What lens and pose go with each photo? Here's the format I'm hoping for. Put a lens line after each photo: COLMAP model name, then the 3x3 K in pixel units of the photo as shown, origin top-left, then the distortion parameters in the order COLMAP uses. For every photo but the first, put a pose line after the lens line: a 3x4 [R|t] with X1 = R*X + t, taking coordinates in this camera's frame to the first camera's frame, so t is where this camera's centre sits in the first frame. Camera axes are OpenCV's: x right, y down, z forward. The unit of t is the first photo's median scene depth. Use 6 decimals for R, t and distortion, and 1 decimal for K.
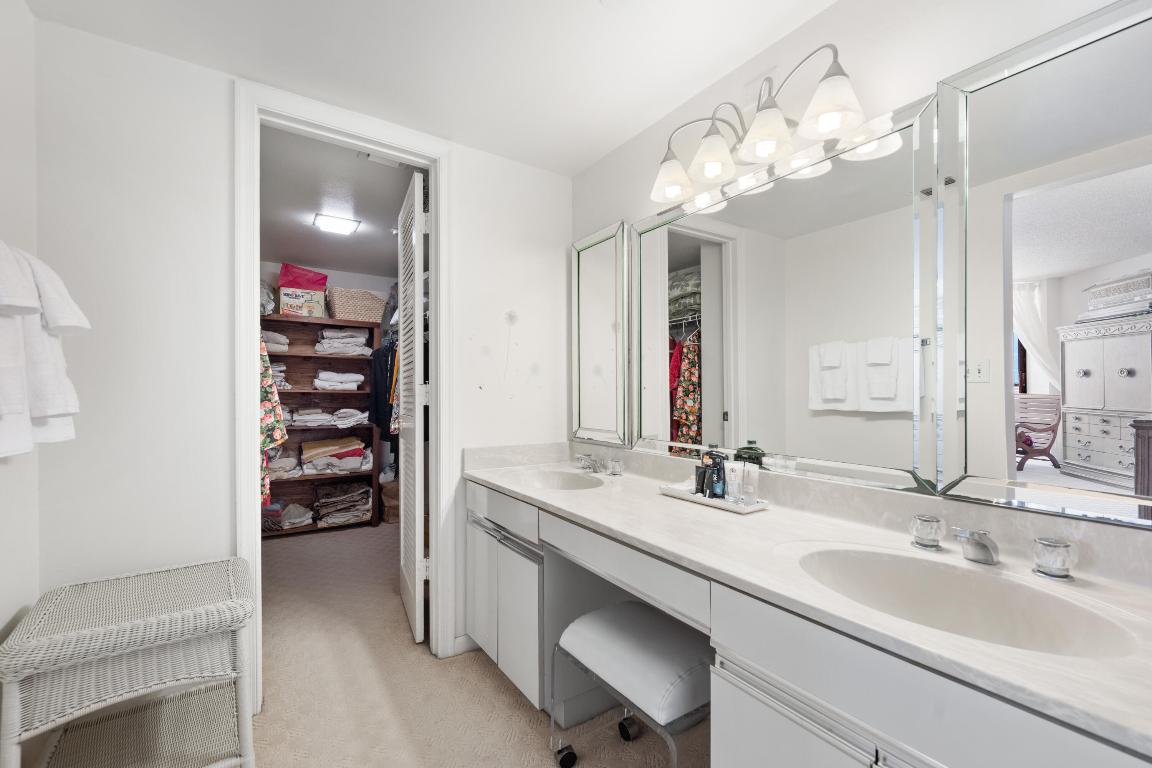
lens RADIAL K [[465.9, 0, 571.4], [0, 465.9, 394.6], [0, 0, 1]] dist [-0.000212, -0.000317]
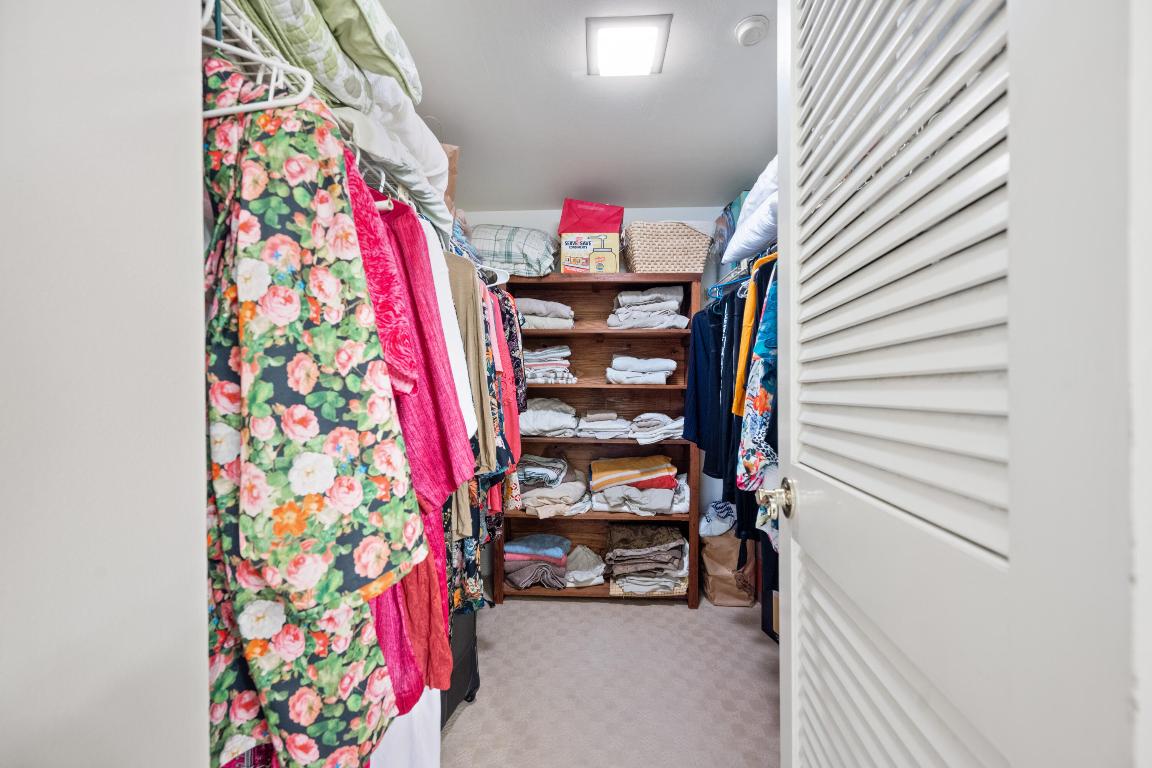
lens RADIAL K [[465.9, 0, 571.4], [0, 465.9, 394.6], [0, 0, 1]] dist [-0.000212, -0.000317]
pose [[0.804152, 0.006117, -0.594392, -0.194091], [0.002267, 0.999908, 0.013357, -0.004083], [0.594419, -0.012088, 0.804065, 0.429814]]
